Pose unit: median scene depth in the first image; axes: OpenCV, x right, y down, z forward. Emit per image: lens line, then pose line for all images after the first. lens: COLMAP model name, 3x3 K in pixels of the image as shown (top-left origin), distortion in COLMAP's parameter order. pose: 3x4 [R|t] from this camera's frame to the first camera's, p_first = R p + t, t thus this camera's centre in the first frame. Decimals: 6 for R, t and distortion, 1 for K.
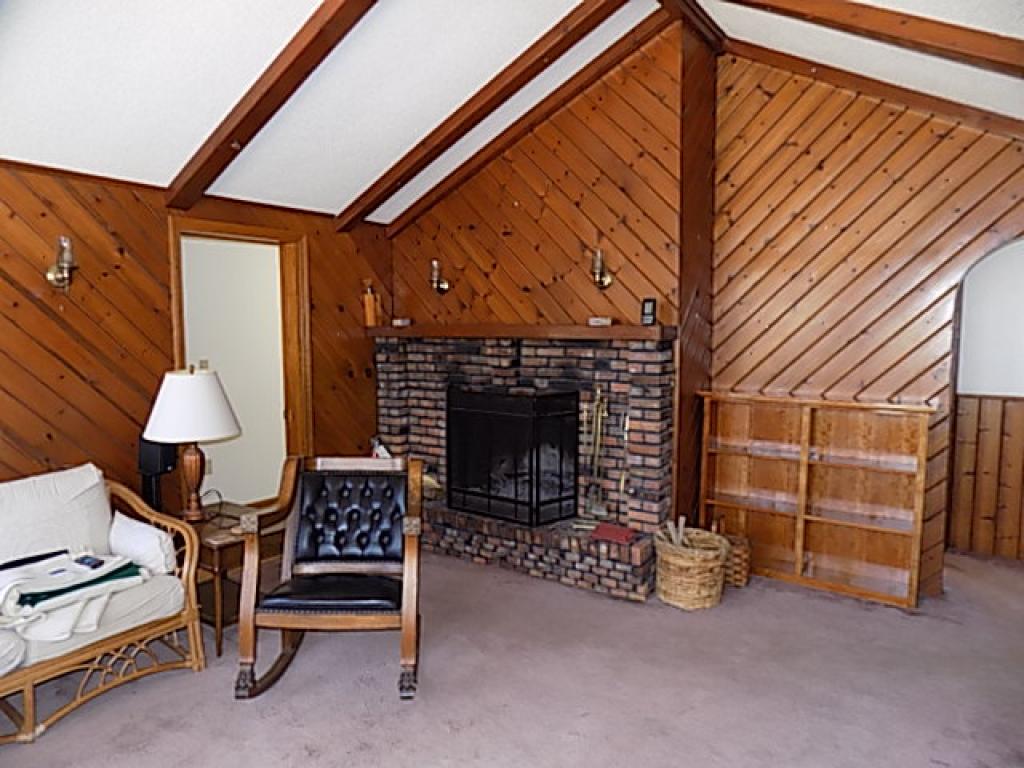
lens RADIAL K [[692.3, 0, 509.2], [0, 692.3, 378.2], [0, 0, 1]] dist [-0.075424, 0.079039]
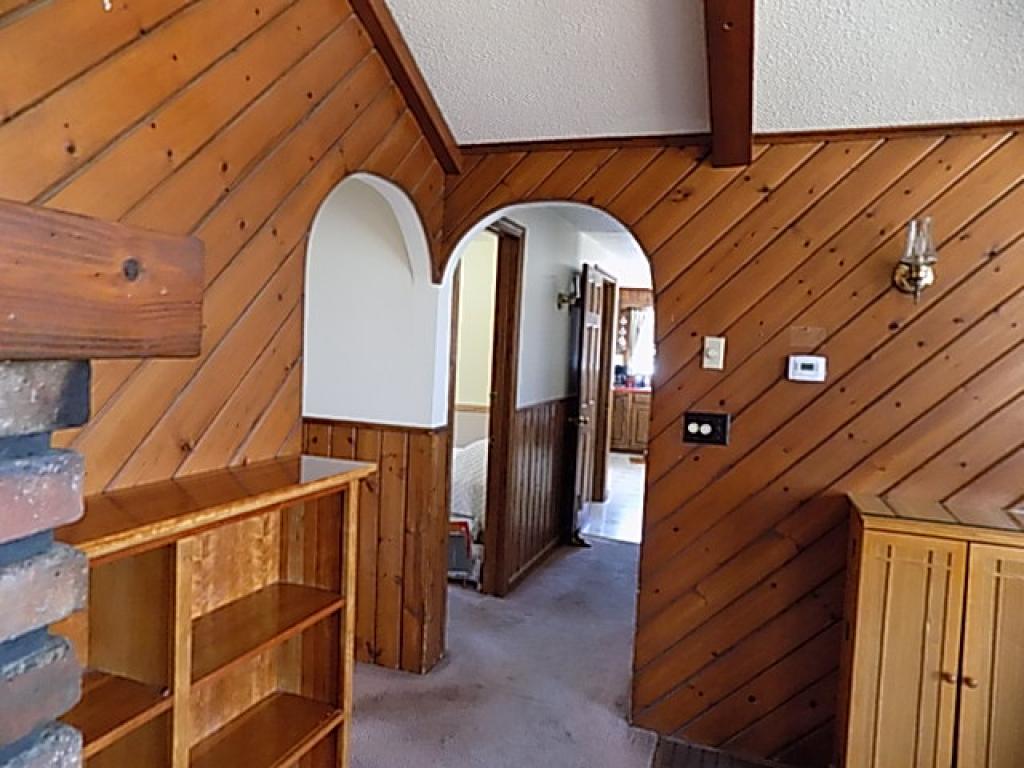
lens RADIAL K [[692.3, 0, 509.2], [0, 692.3, 378.2], [0, 0, 1]] dist [-0.075424, 0.079039]
pose [[-0.248806, -0.071032, 0.965945, 0.073168], [0.029832, 0.996272, 0.080946, -0.053789], [-0.968094, 0.048956, -0.245760, 0.863862]]
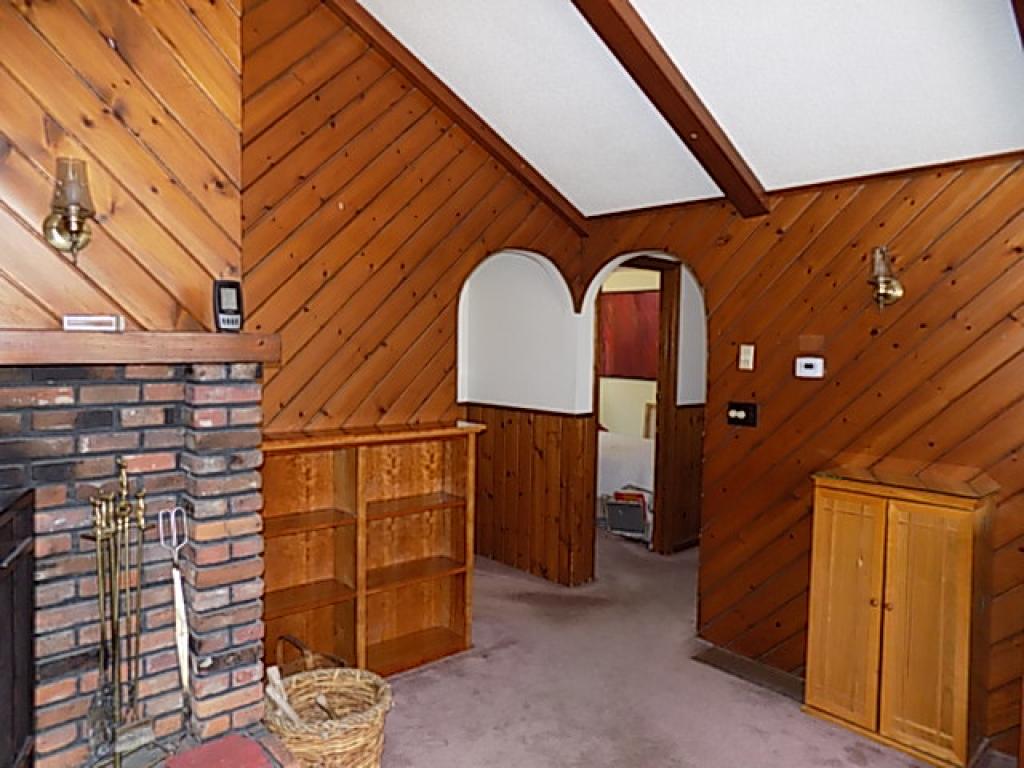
lens RADIAL K [[692.3, 0, 509.2], [0, 692.3, 378.2], [0, 0, 1]] dist [-0.075424, 0.079039]
pose [[0.241819, -0.051703, 0.968943, -0.225590], [0.063334, 0.997291, 0.037409, -0.044779], [-0.968252, 0.052320, 0.244438, 0.618832]]
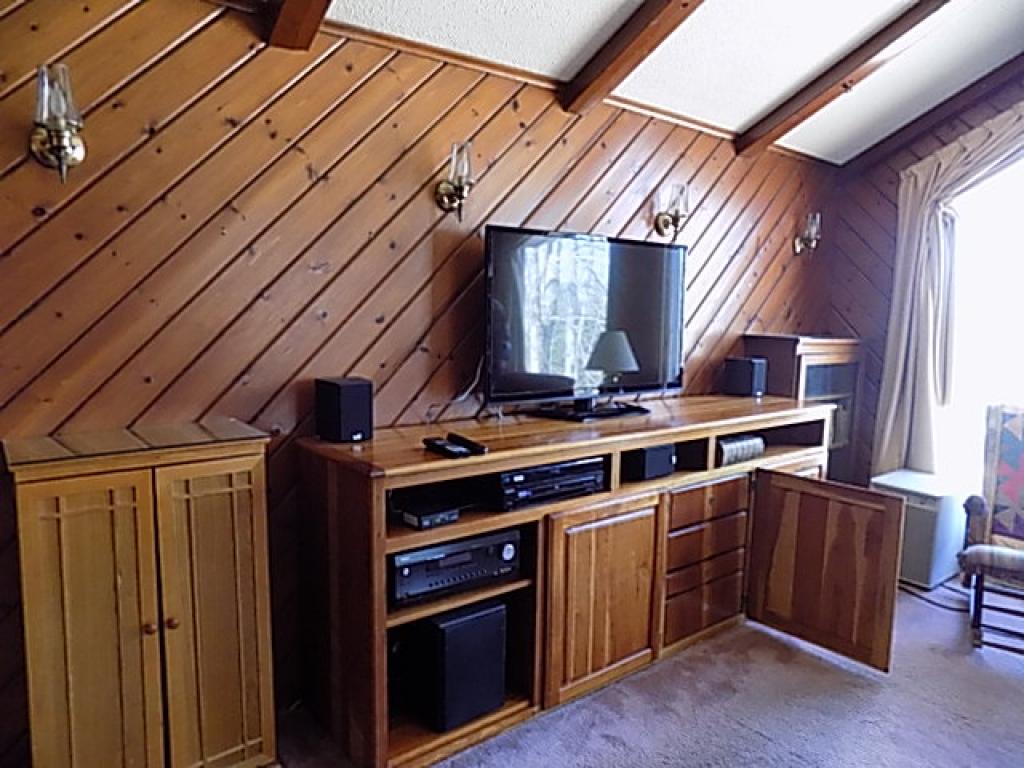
lens RADIAL K [[692.3, 0, 509.2], [0, 692.3, 378.2], [0, 0, 1]] dist [-0.075424, 0.079039]
pose [[-0.952181, -0.062955, 0.298978, 0.125118], [-0.005035, 0.981642, 0.190667, -0.022702], [-0.305492, 0.180044, -0.935018, 0.746482]]
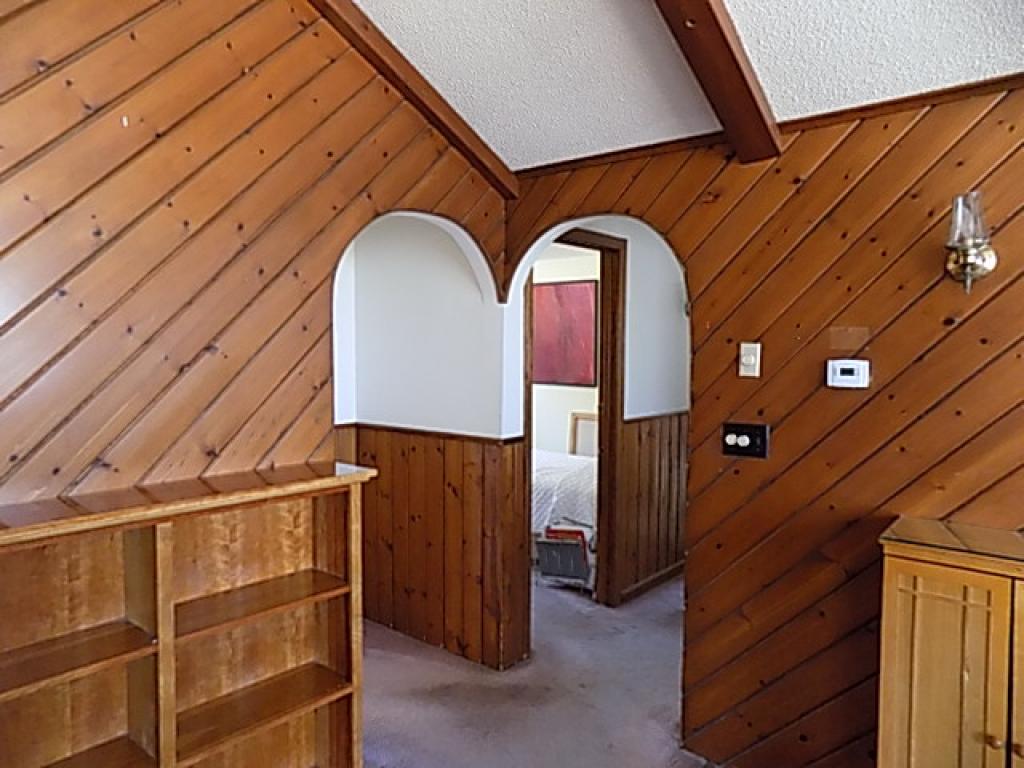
lens RADIAL K [[692.3, 0, 509.2], [0, 692.3, 378.2], [0, 0, 1]] dist [-0.075424, 0.079039]
pose [[0.101304, -0.054577, 0.993357, 0.029965], [0.077569, 0.995888, 0.046805, -0.048485], [-0.991827, 0.072312, 0.105121, 0.682530]]
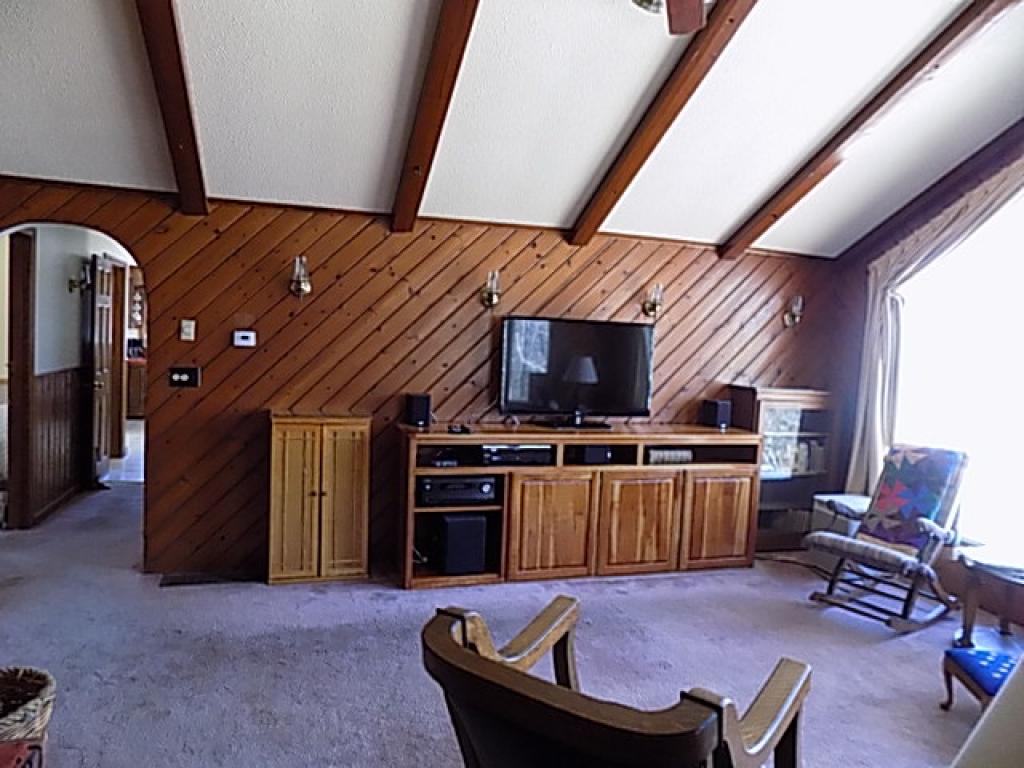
lens RADIAL K [[696.2, 0, 512.2], [0, 696.2, 372.5], [0, 0, 1]] dist [-0.067862, 0.070349]
pose [[-0.784814, -0.077534, 0.614863, -0.345666], [-0.002154, 0.992478, 0.122401, -0.081943], [-0.619728, 0.094737, -0.779078, 1.018951]]
